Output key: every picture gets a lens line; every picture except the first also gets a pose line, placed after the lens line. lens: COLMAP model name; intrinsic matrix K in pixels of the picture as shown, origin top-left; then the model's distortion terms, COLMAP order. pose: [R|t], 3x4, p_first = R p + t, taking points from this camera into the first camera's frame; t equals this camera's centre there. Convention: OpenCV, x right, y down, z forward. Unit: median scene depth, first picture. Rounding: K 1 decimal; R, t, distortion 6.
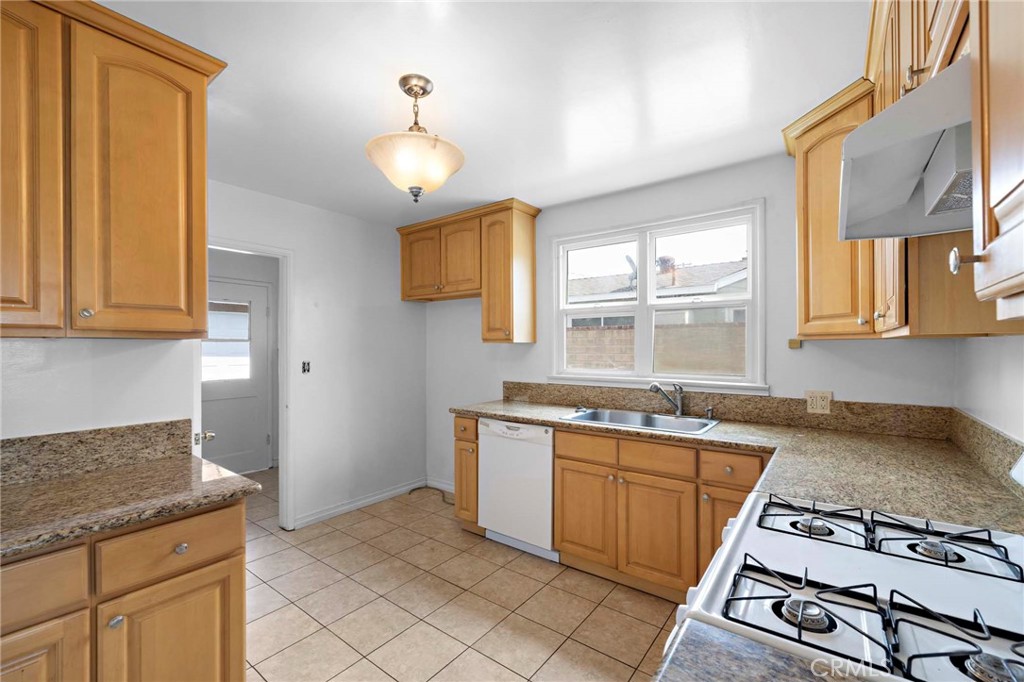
lens RADIAL K [[424.8, 0, 508.2], [0, 424.8, 346.5], [0, 0, 1]] dist [0.000576, 0.000008]
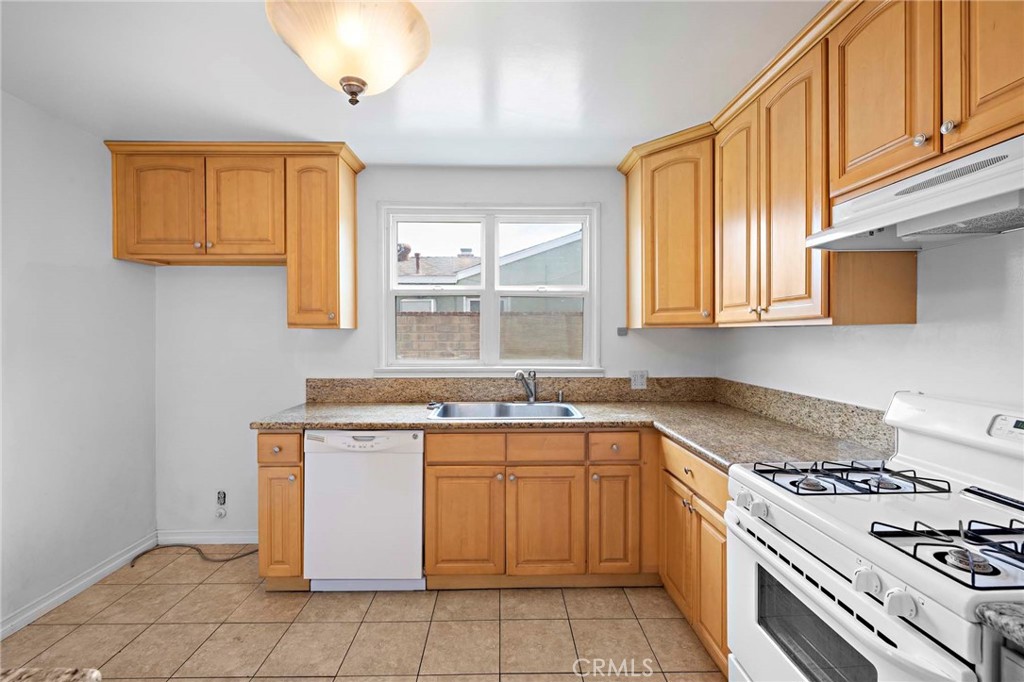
lens RADIAL K [[429.6, 0, 503.1], [0, 429.6, 334.7], [0, 0, 1]] dist [-0.001113, 0.000258]
pose [[0.788472, 0.000429, 0.615071, -0.282838], [-0.001330, 0.999999, 0.001008, 0.001595], [-0.615069, -0.001613, 0.788471, 0.233540]]
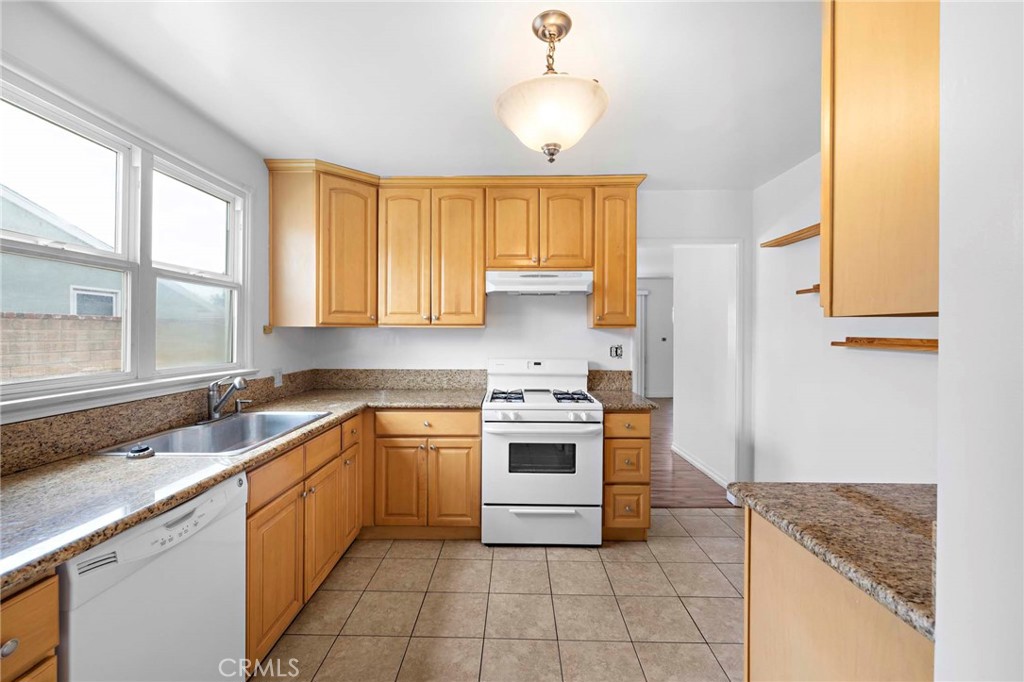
lens RADIAL K [[429.6, 0, 503.1], [0, 429.6, 334.7], [0, 0, 1]] dist [-0.001113, 0.000258]
pose [[-0.586663, -0.001491, 0.809830, -0.559889], [-0.000178, 0.999999, 0.001713, 0.004690], [-0.809831, 0.000861, -0.586663, 1.031654]]
